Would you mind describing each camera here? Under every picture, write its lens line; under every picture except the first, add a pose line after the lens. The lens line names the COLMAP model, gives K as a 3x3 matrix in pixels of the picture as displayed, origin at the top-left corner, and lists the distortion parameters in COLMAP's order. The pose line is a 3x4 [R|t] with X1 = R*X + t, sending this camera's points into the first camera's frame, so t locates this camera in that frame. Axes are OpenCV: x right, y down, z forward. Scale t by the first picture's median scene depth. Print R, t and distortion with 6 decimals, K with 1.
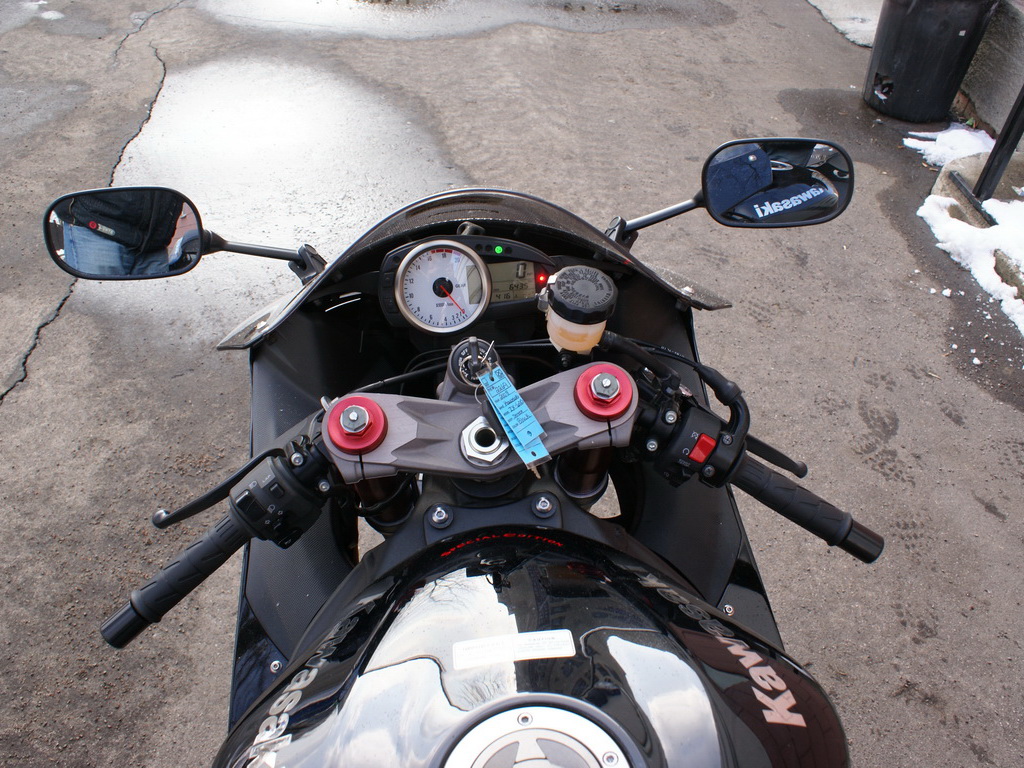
lens RADIAL K [[893.3, 0, 512.9], [0, 893.3, 384.2], [0, 0, 1]] dist [-0.152647, 0.131556]
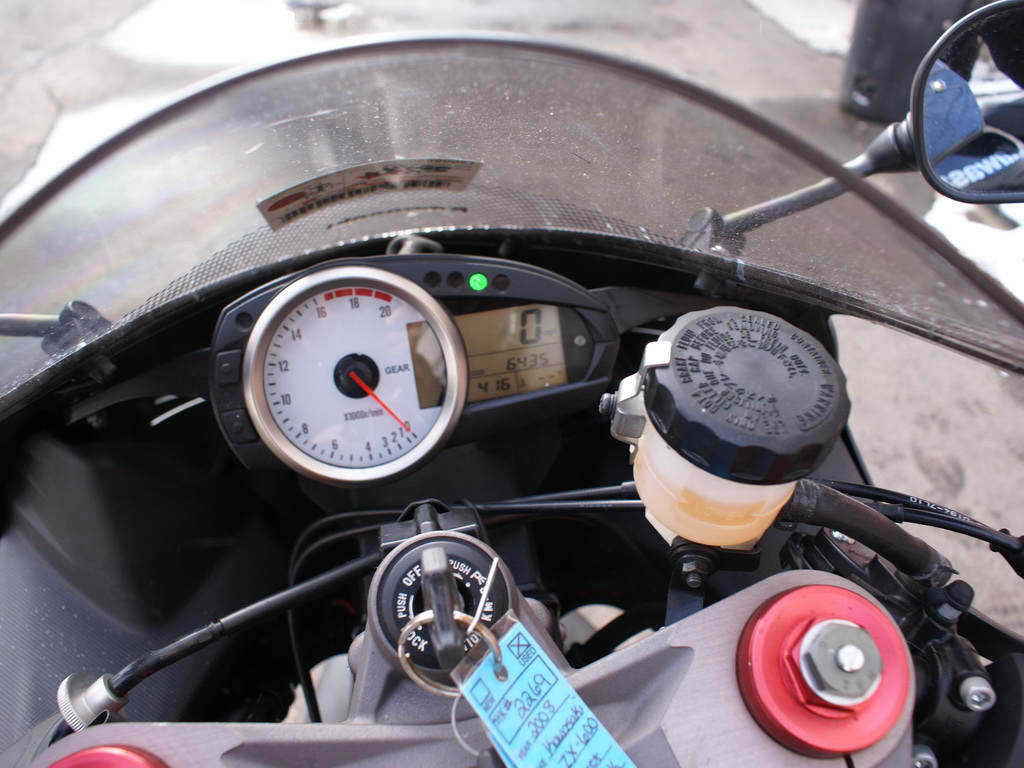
lens RADIAL K [[893.3, 0, 513.1], [0, 893.3, 383.1], [0, 0, 1]] dist [-0.152647, 0.131556]
pose [[0.996722, -0.066347, 0.046289, -0.022586], [0.068535, 0.996522, -0.047404, -0.079766], [-0.042983, 0.050421, 0.997803, 0.565677]]
